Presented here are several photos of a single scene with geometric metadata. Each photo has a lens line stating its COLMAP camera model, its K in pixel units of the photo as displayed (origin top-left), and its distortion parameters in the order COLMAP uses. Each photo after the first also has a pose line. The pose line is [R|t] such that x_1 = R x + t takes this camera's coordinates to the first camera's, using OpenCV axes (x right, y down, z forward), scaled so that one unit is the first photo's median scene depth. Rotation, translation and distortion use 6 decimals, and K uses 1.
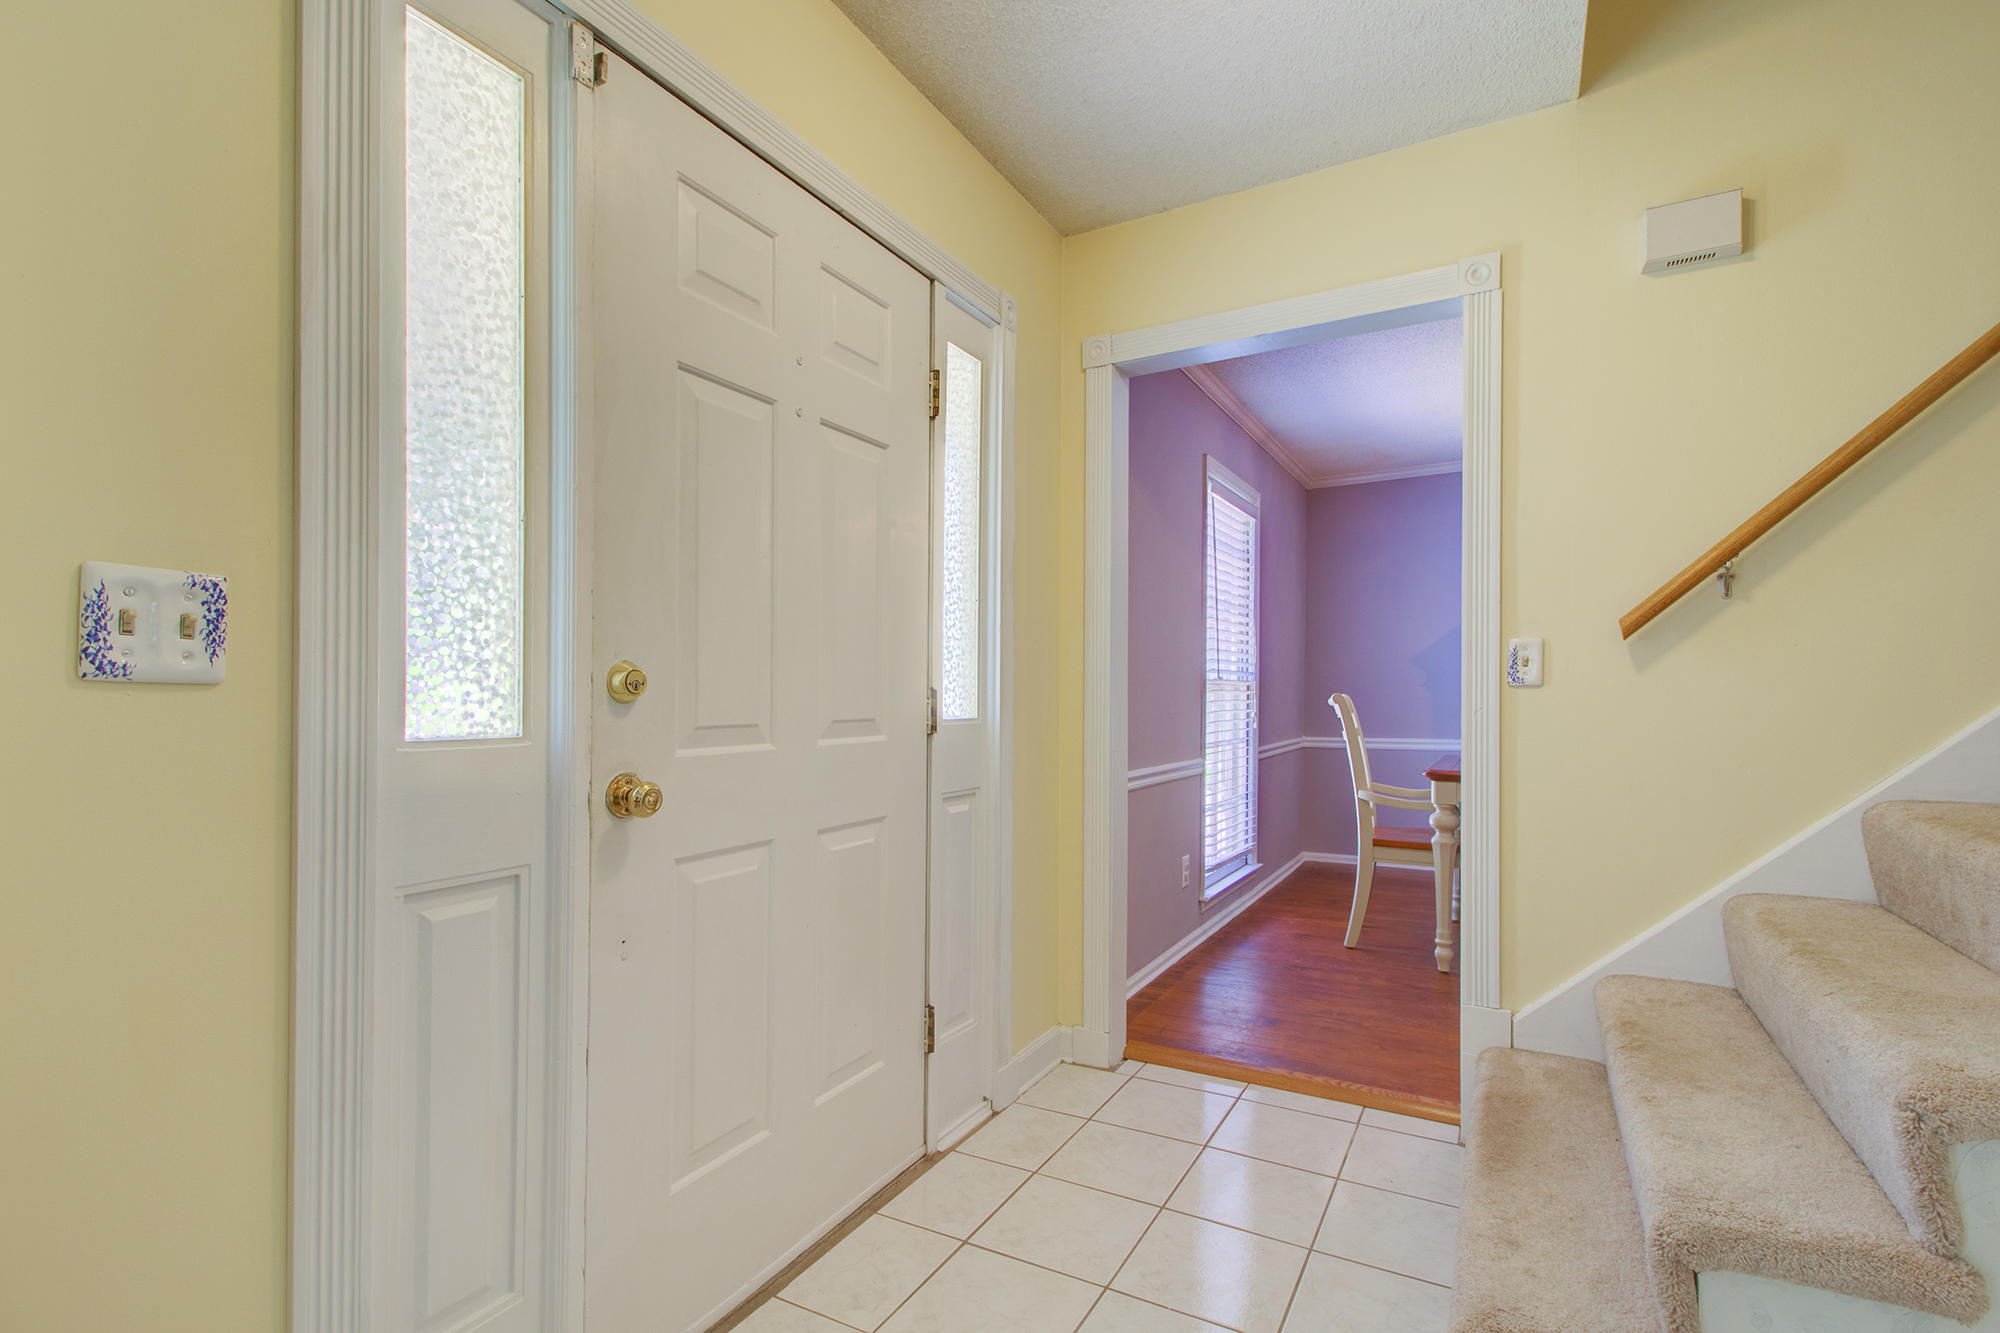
lens RADIAL K [[920.9, 0, 998.8], [0, 920.9, 695.0], [0, 0, 1]] dist [0.000784, -0.008521]
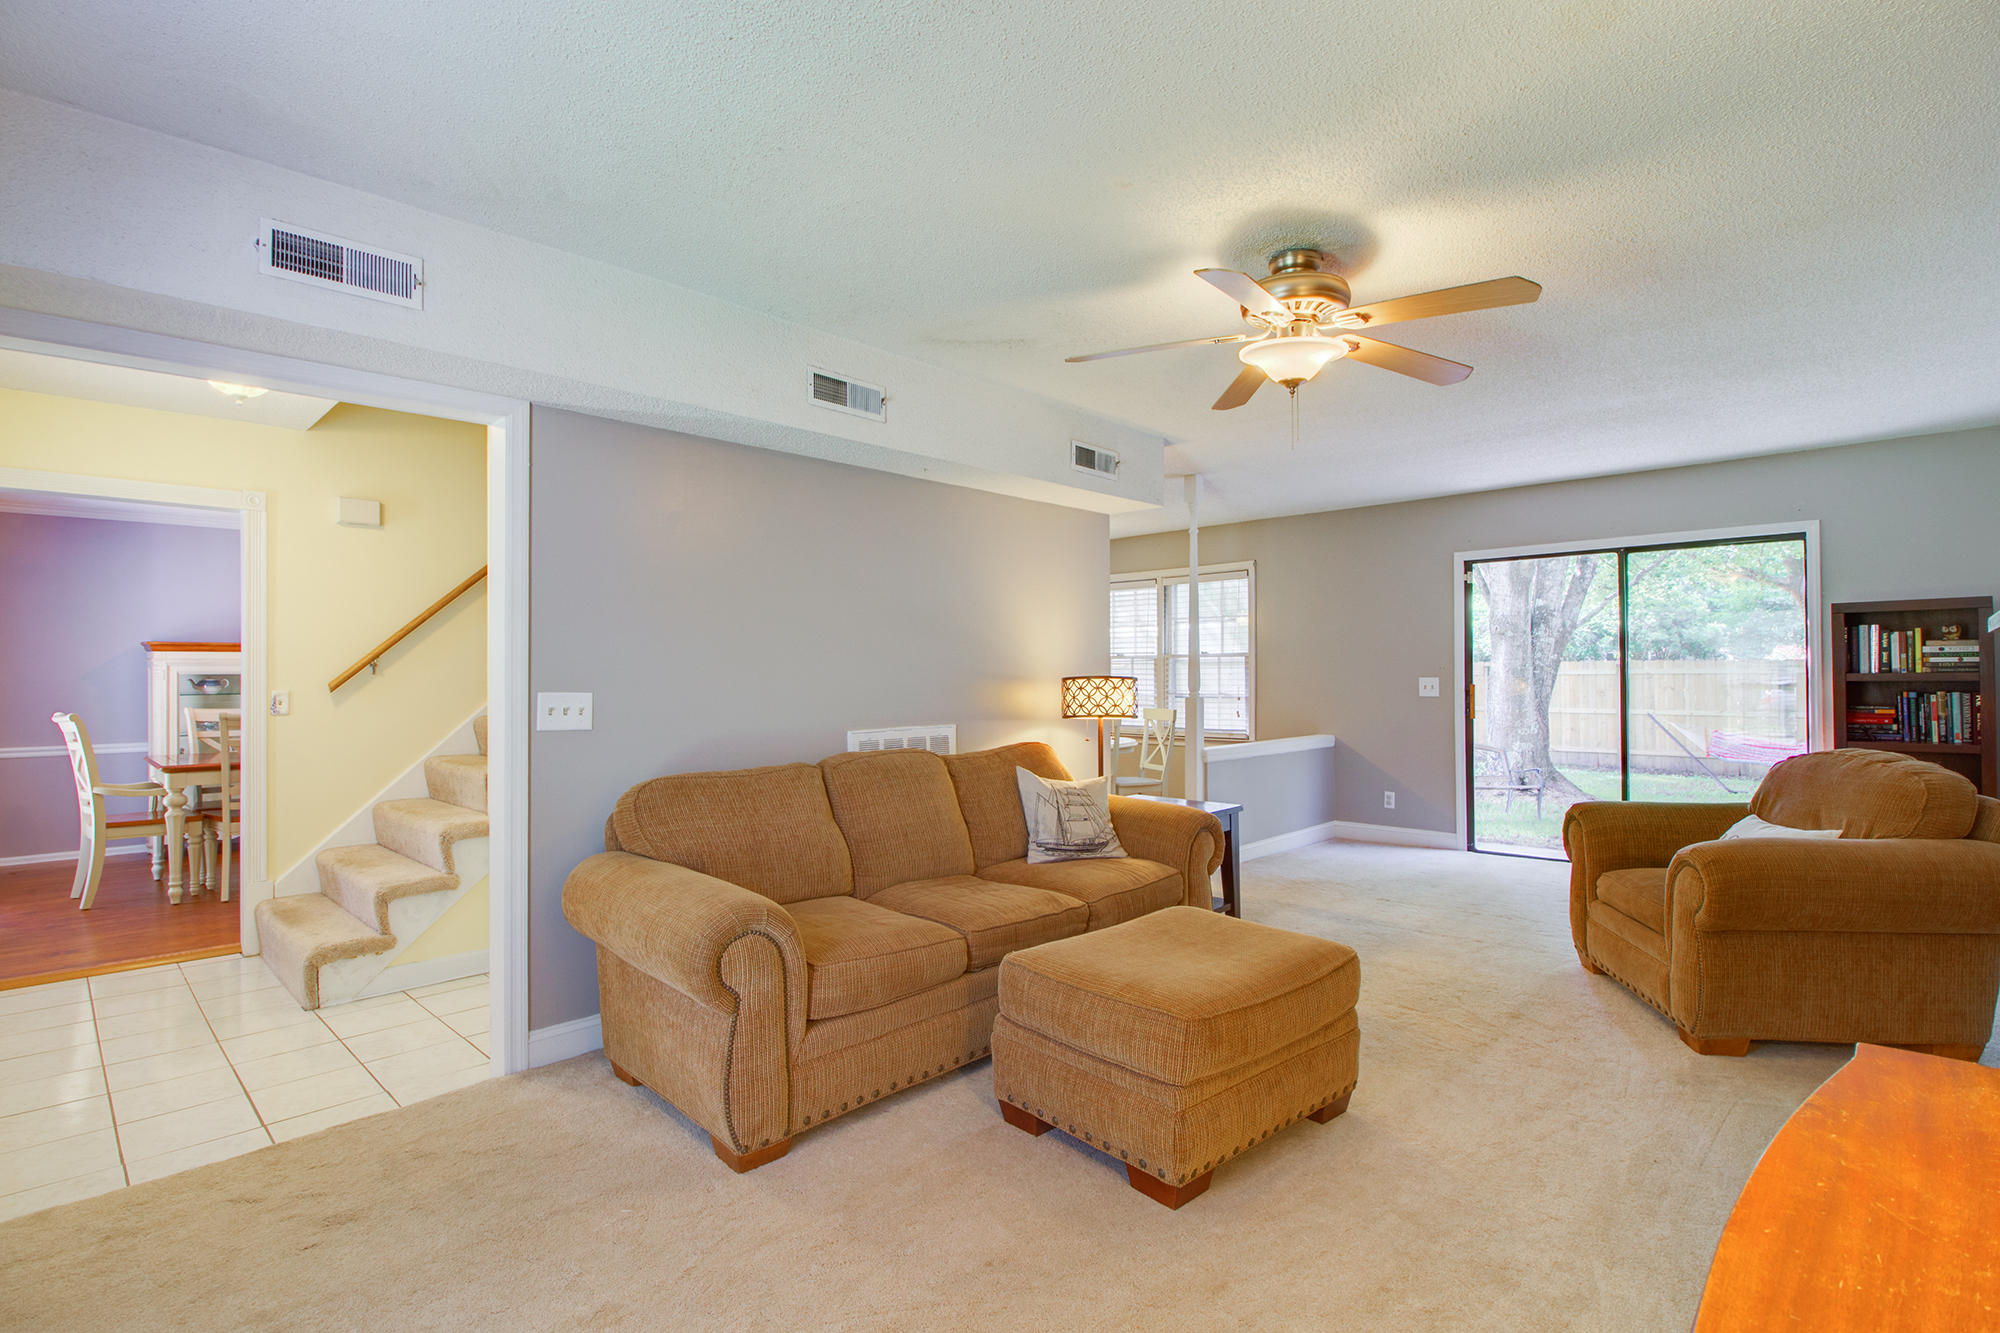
lens RADIAL K [[972.2, 0, 997.0], [0, 972.2, 677.1], [0, 0, 1]] dist [-0.002306, -0.001066]
pose [[0.263065, -0.003672, 0.964771, -1.090817], [0.003774, 0.999989, 0.002777, -0.094727], [-0.964771, 0.002910, 0.263076, -1.095206]]
